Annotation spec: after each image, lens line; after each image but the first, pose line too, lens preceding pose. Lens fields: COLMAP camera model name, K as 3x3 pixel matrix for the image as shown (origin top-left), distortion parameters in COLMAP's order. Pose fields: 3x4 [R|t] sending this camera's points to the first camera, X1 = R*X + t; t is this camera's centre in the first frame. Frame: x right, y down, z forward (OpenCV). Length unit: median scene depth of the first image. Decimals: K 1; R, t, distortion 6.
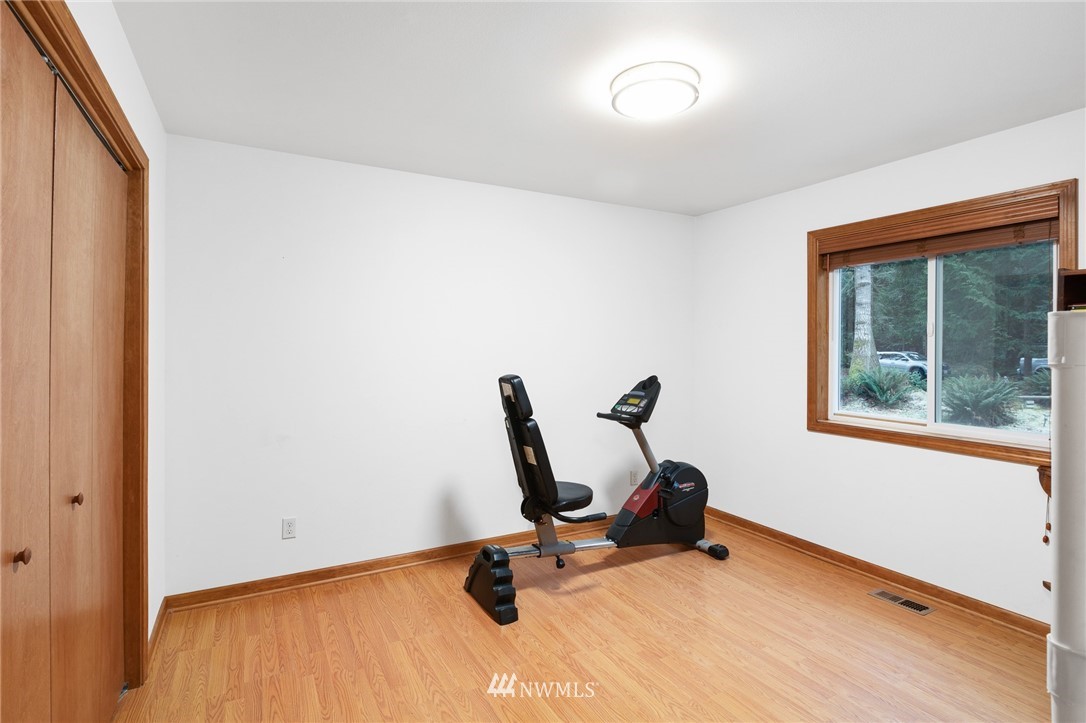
lens RADIAL K [[551.7, 0, 543.8], [0, 551.7, 352.0], [0, 0, 1]] dist [0.000761, 0.000092]
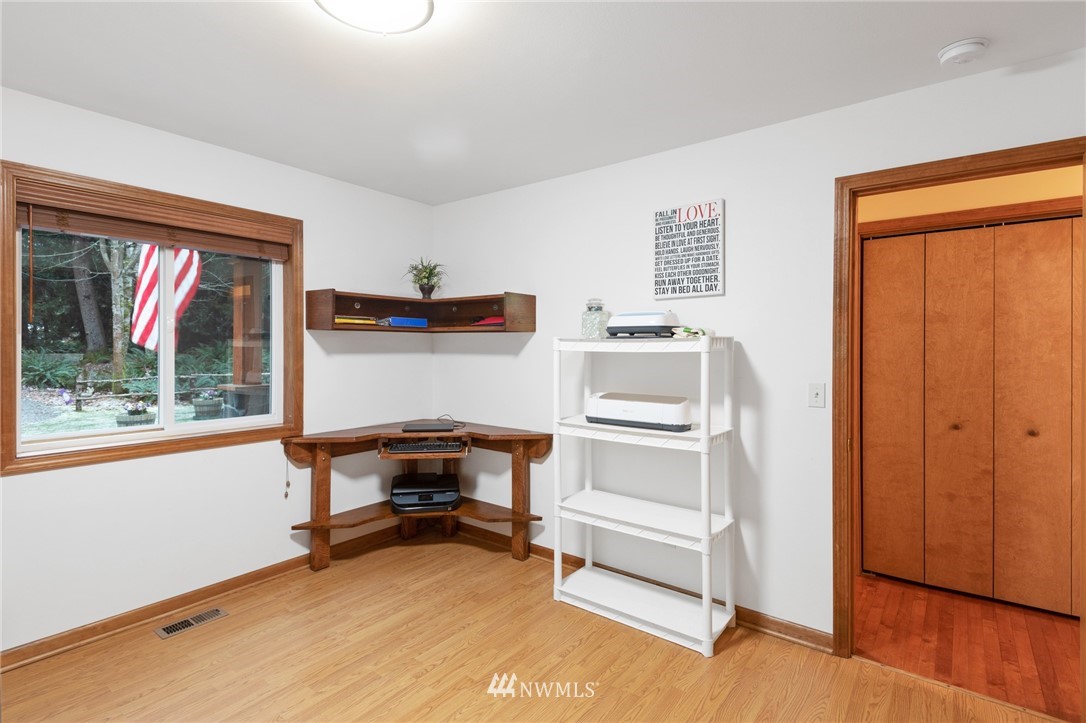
lens RADIAL K [[551.7, 0, 543.8], [0, 551.7, 352.0], [0, 0, 1]] dist [0.000761, 0.000092]
pose [[-0.416701, -0.020454, 0.908813, -0.442920], [0.001841, 0.999726, 0.023344, -0.017576], [-0.909042, 0.011401, -0.416549, 0.891717]]
